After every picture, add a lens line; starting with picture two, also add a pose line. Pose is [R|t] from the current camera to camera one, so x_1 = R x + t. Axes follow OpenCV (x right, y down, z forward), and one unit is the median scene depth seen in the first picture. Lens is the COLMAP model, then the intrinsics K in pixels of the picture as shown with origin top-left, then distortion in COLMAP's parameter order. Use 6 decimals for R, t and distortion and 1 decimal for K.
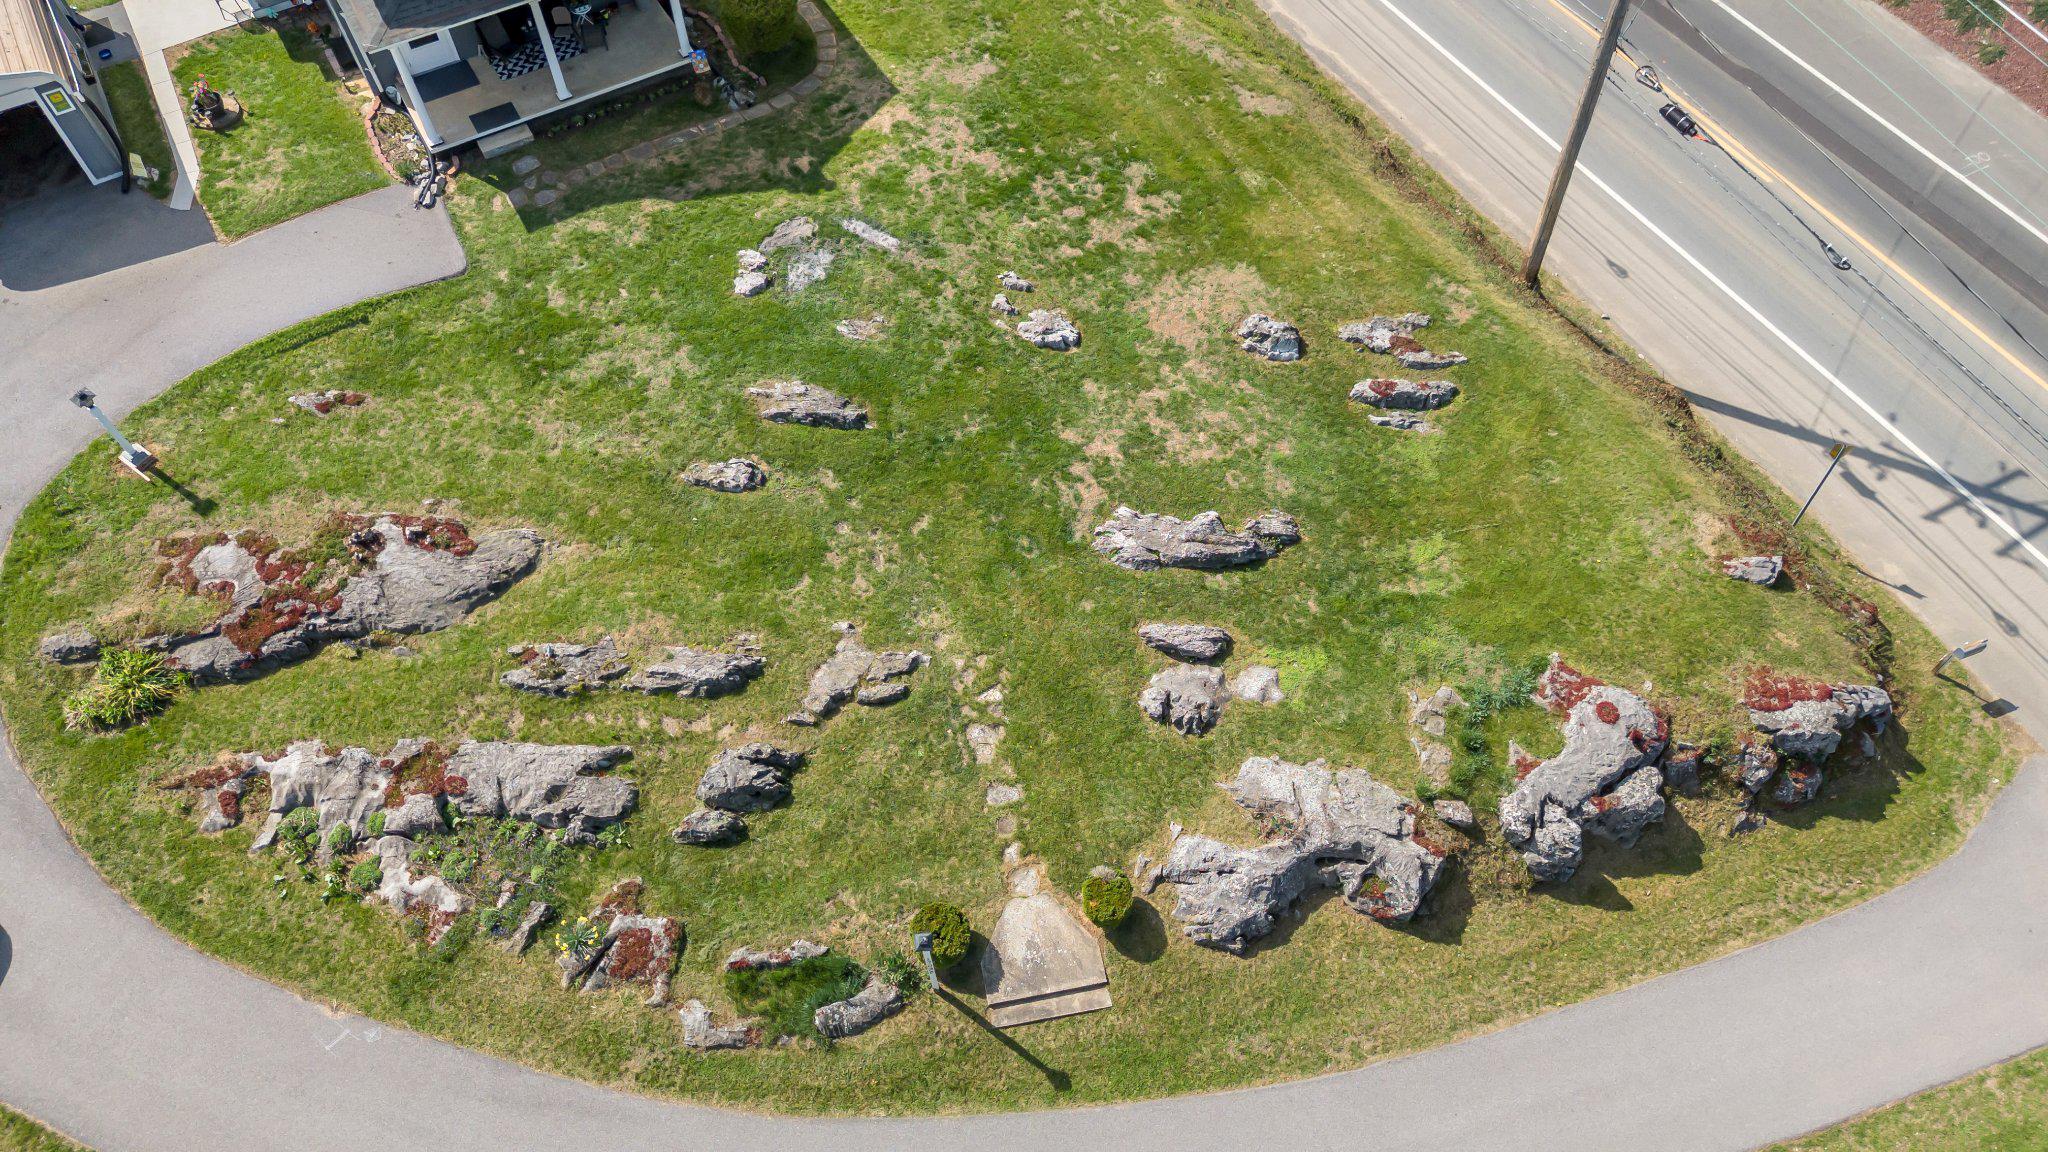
lens RADIAL K [[1512.9, 0, 1024.0], [0, 1512.9, 576.0], [0, 0, 1]] dist [0.065309, -0.064857]
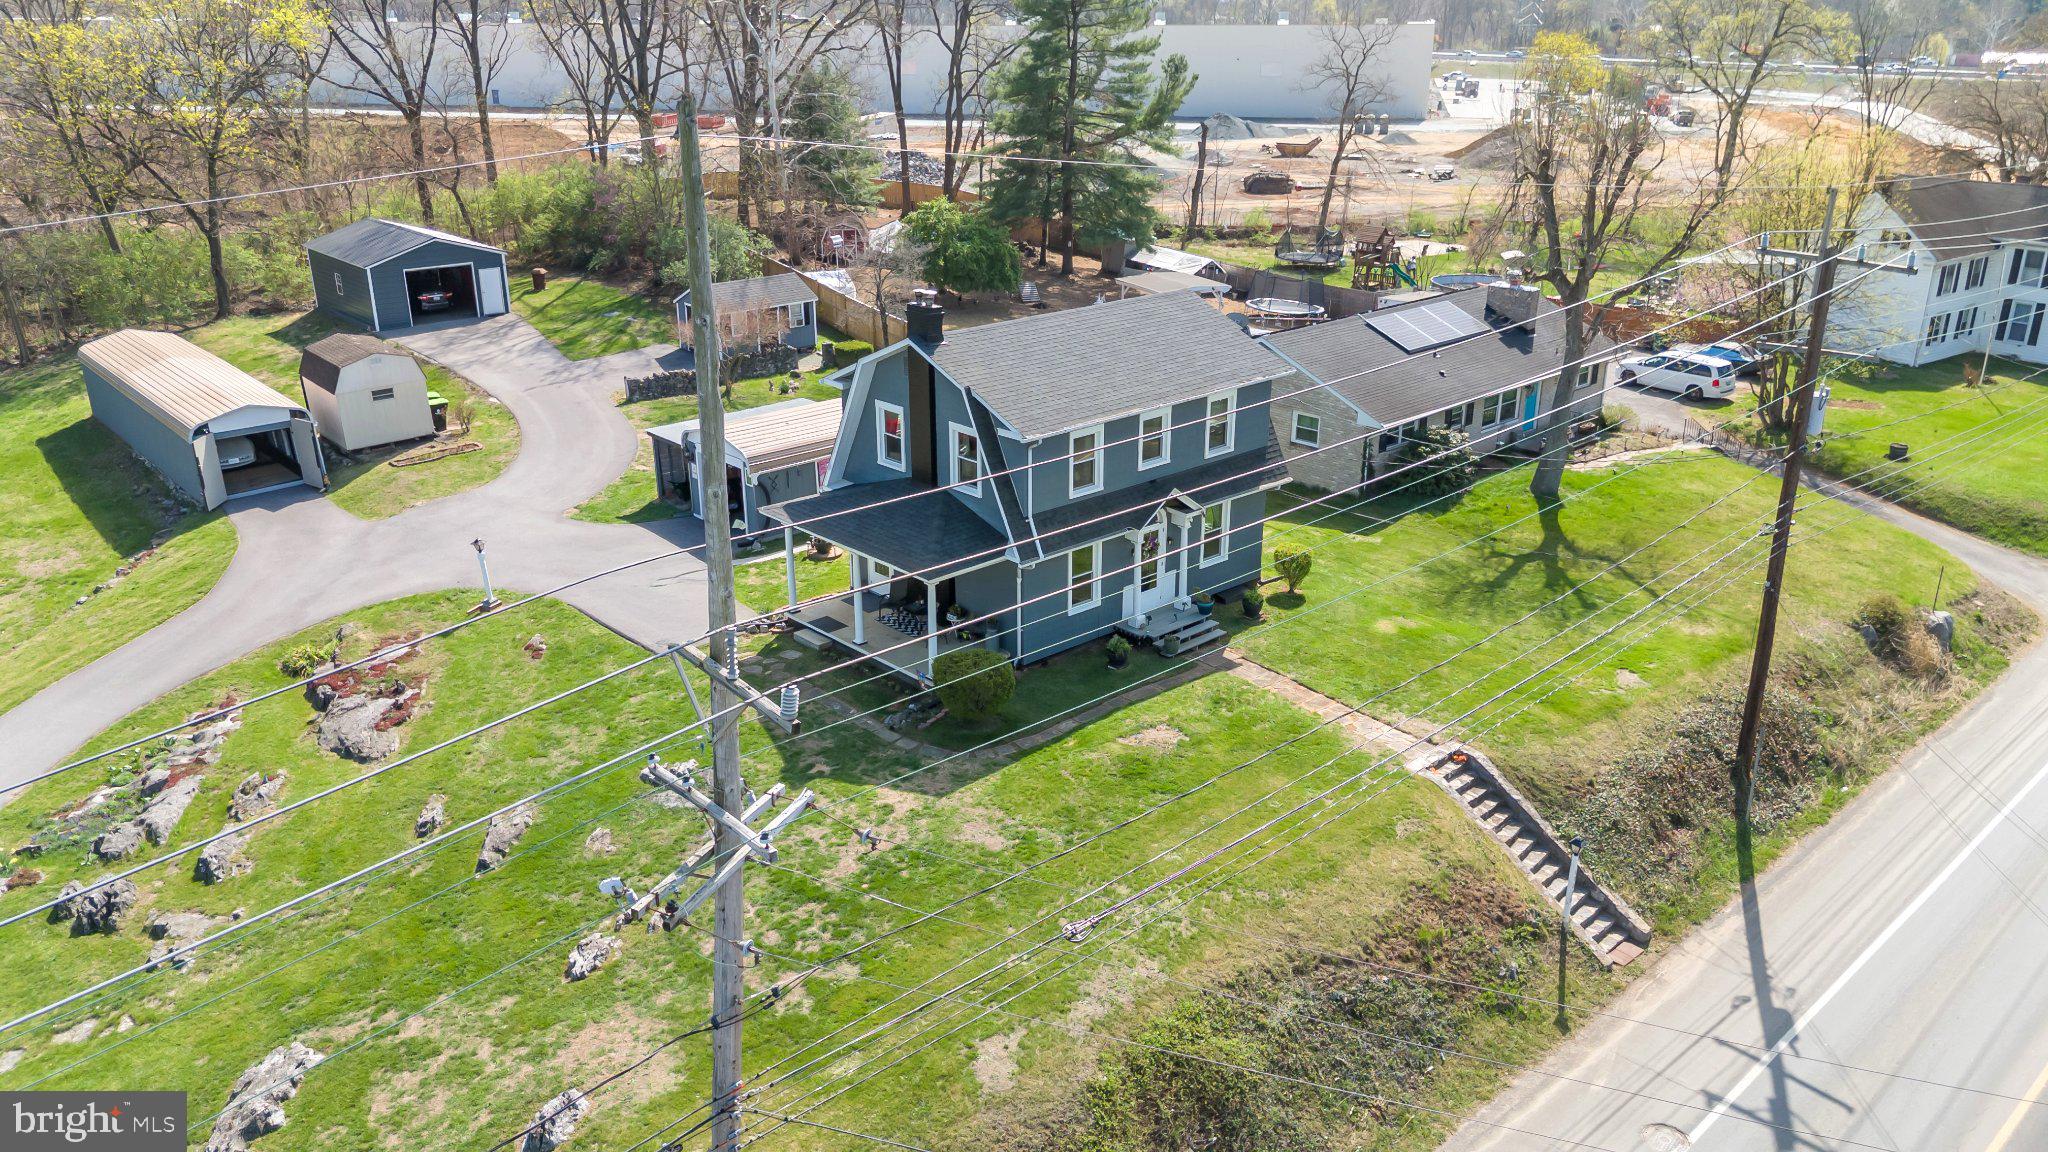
lens RADIAL K [[1512.9, 0, 1024.0], [0, 1512.9, 576.0], [0, 0, 1]] dist [0.065309, -0.064857]
pose [[0.216695, 0.363409, -0.906078, 0.748353], [-0.808397, 0.587126, 0.042150, -0.501910], [0.547300, 0.723337, 0.421006, 0.570453]]
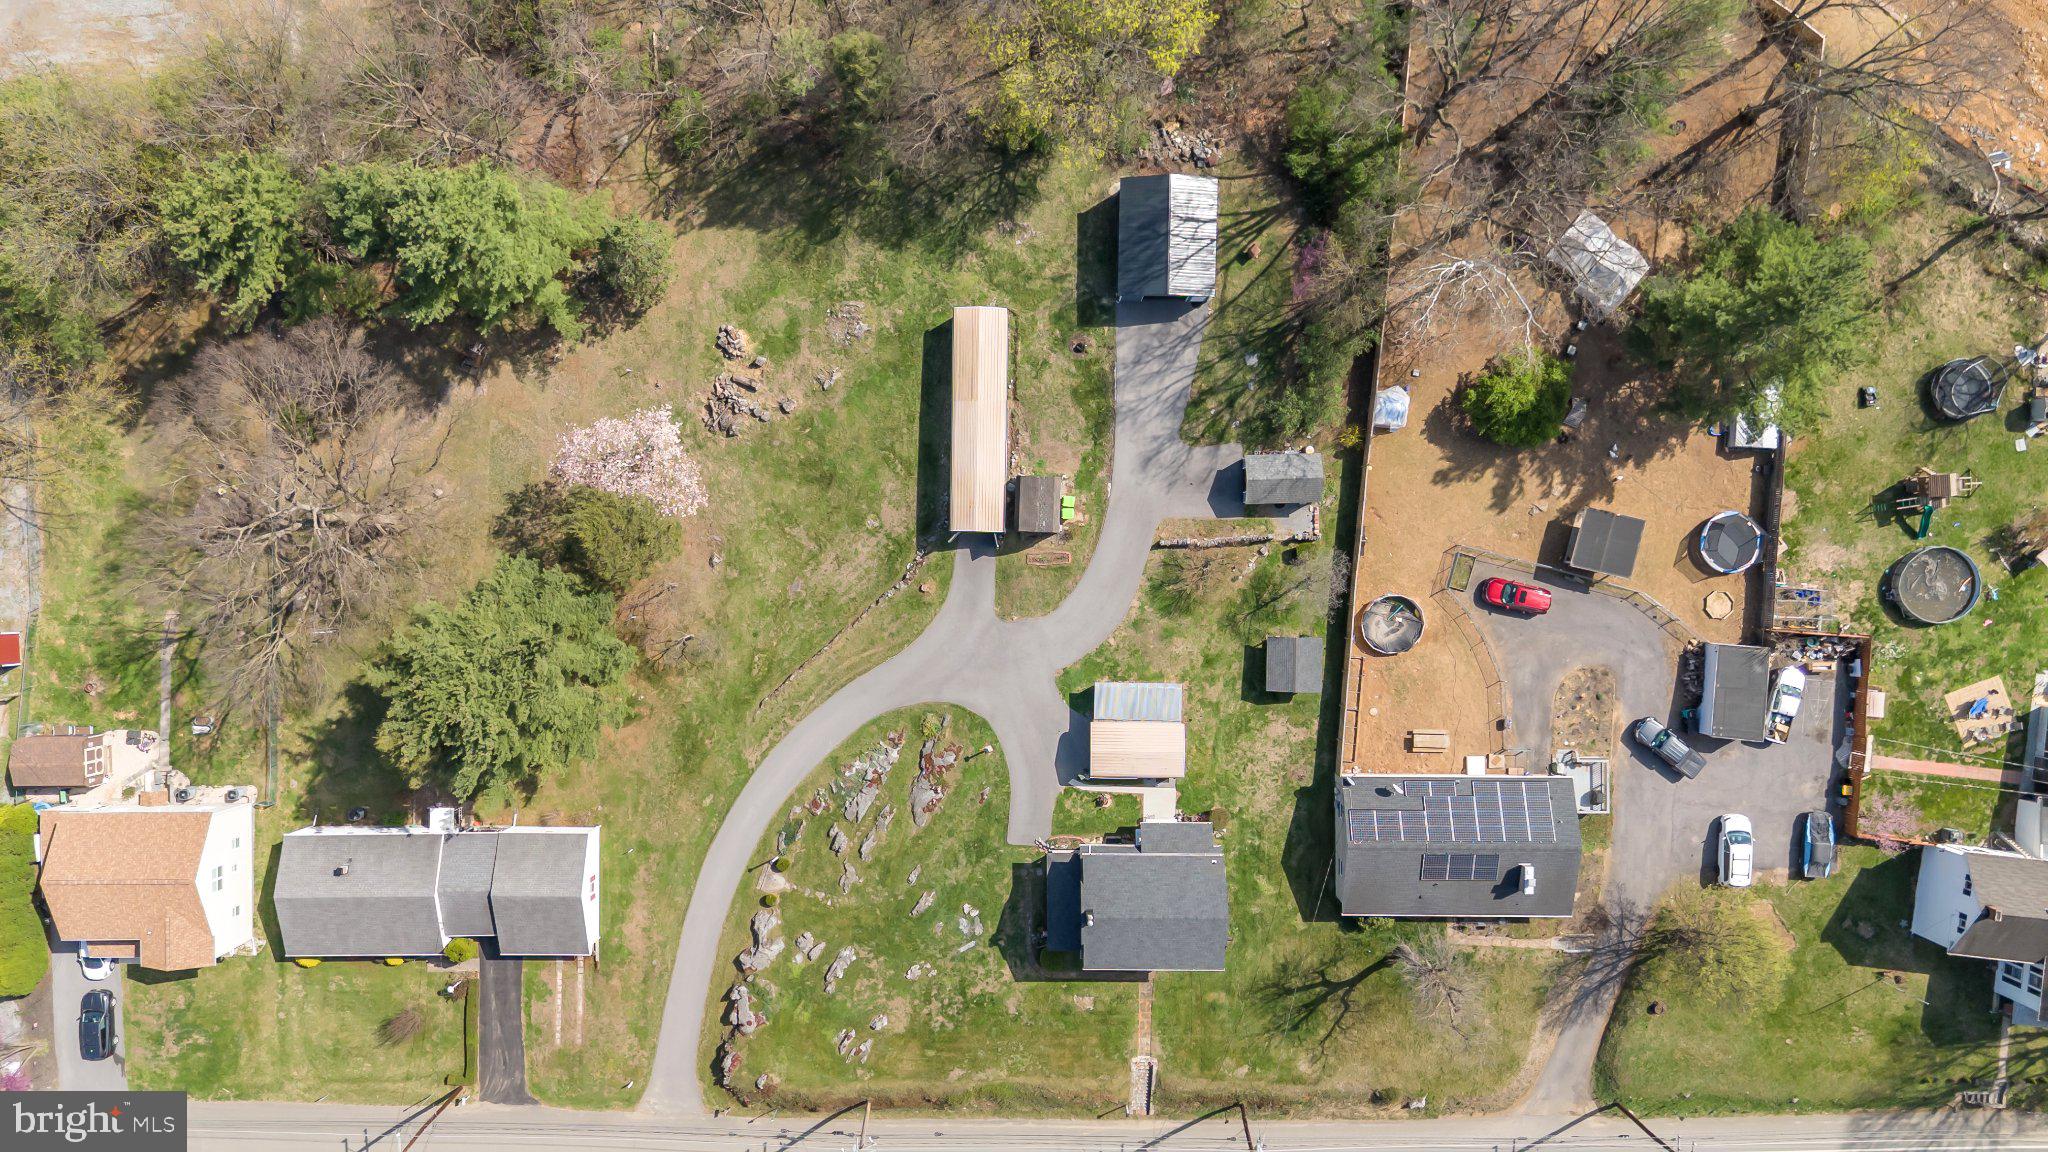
lens RADIAL K [[1512.9, 0, 1024.0], [0, 1512.9, 576.0], [0, 0, 1]] dist [0.065309, -0.064857]
pose [[-0.496260, 0.867442, 0.035642, -1.014566], [-0.700087, -0.424120, 0.574457, -1.932141], [0.513425, 0.260127, 0.817758, -1.987314]]
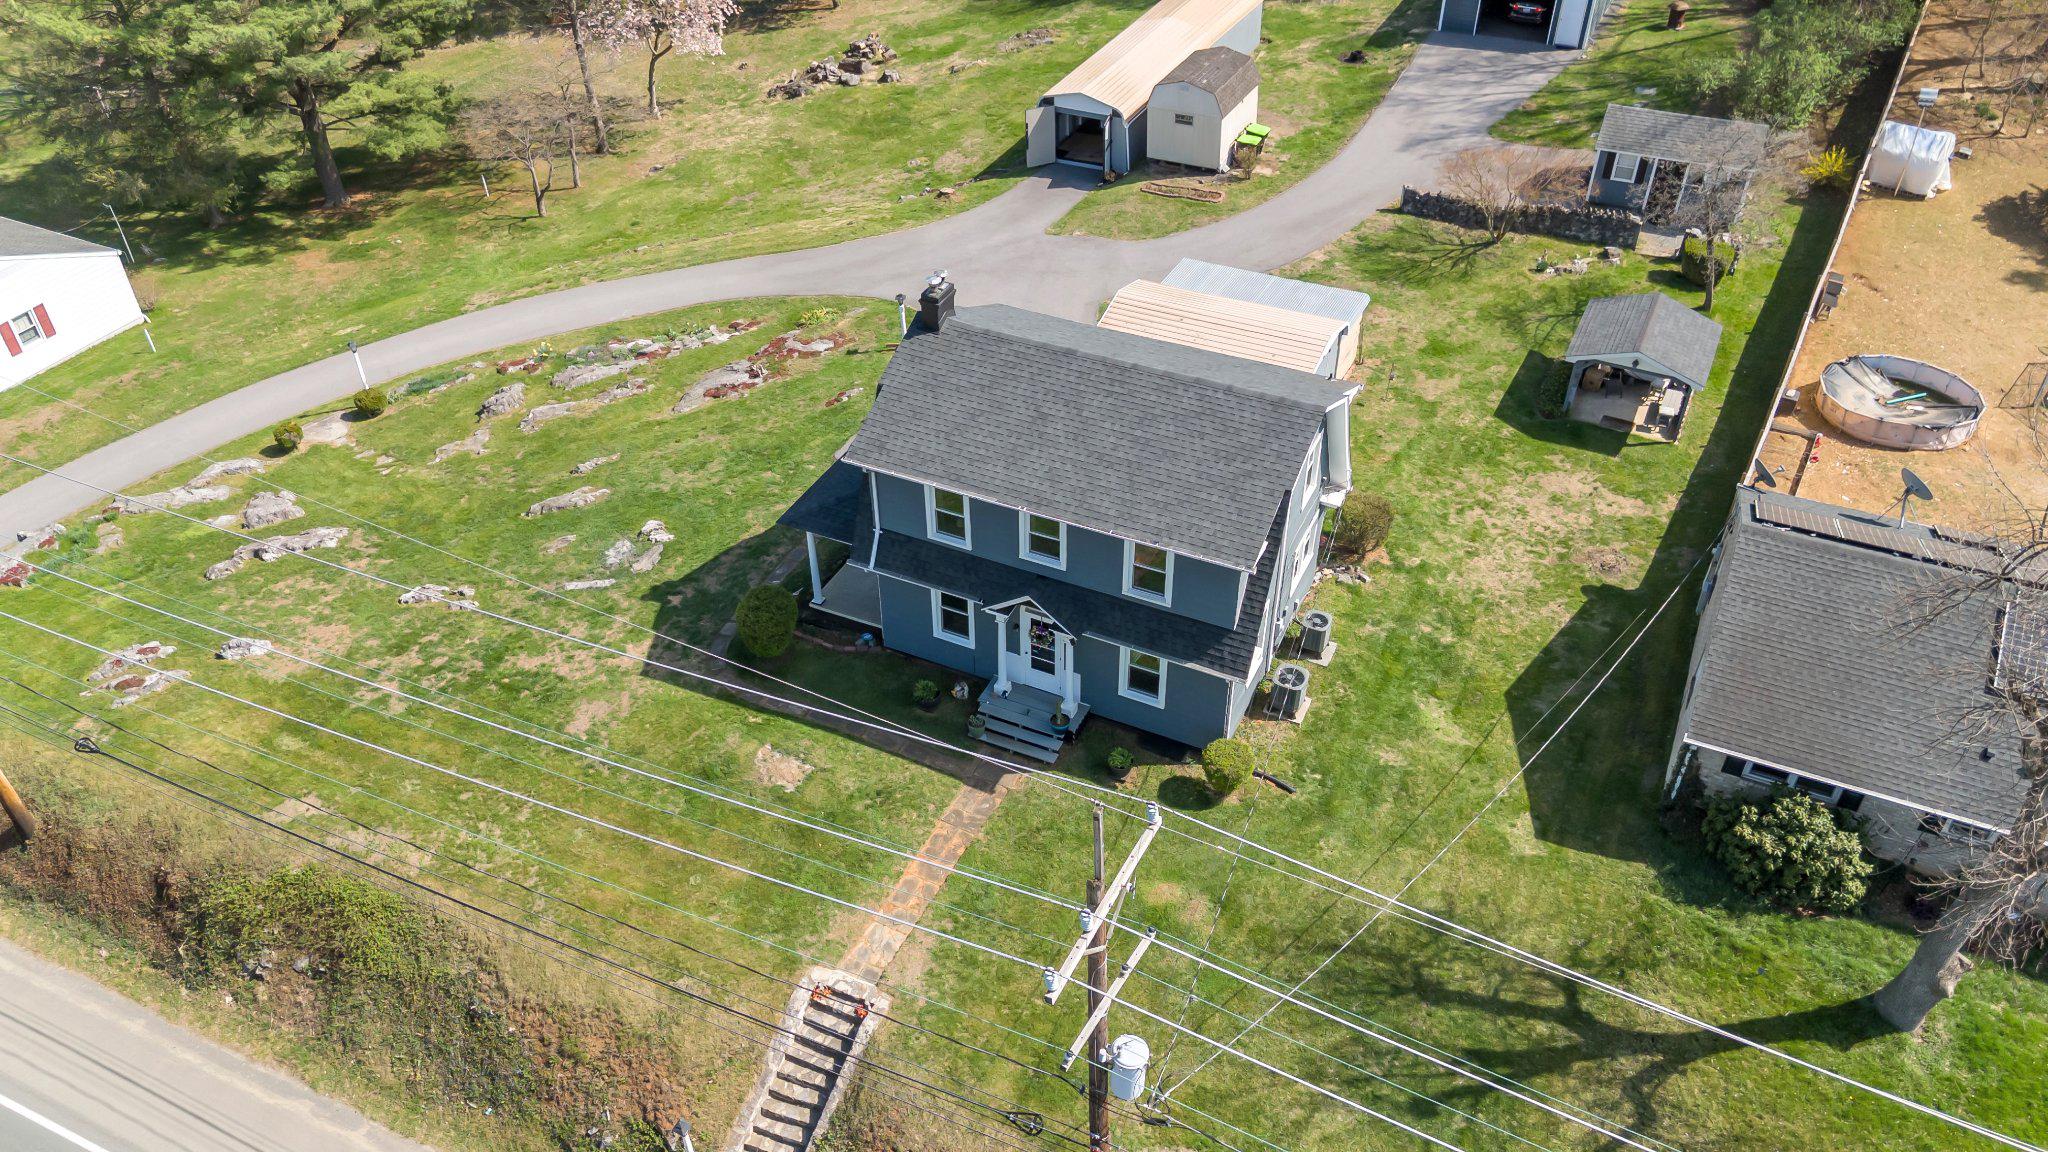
lens RADIAL K [[1512.9, 0, 1024.0], [0, 1512.9, 576.0], [0, 0, 1]] dist [0.065309, -0.064857]
pose [[-0.824032, 0.376151, -0.423653, 0.135536], [-0.453868, 0.009257, 0.891021, -1.505623], [0.339080, 0.926512, 0.163095, 0.890166]]
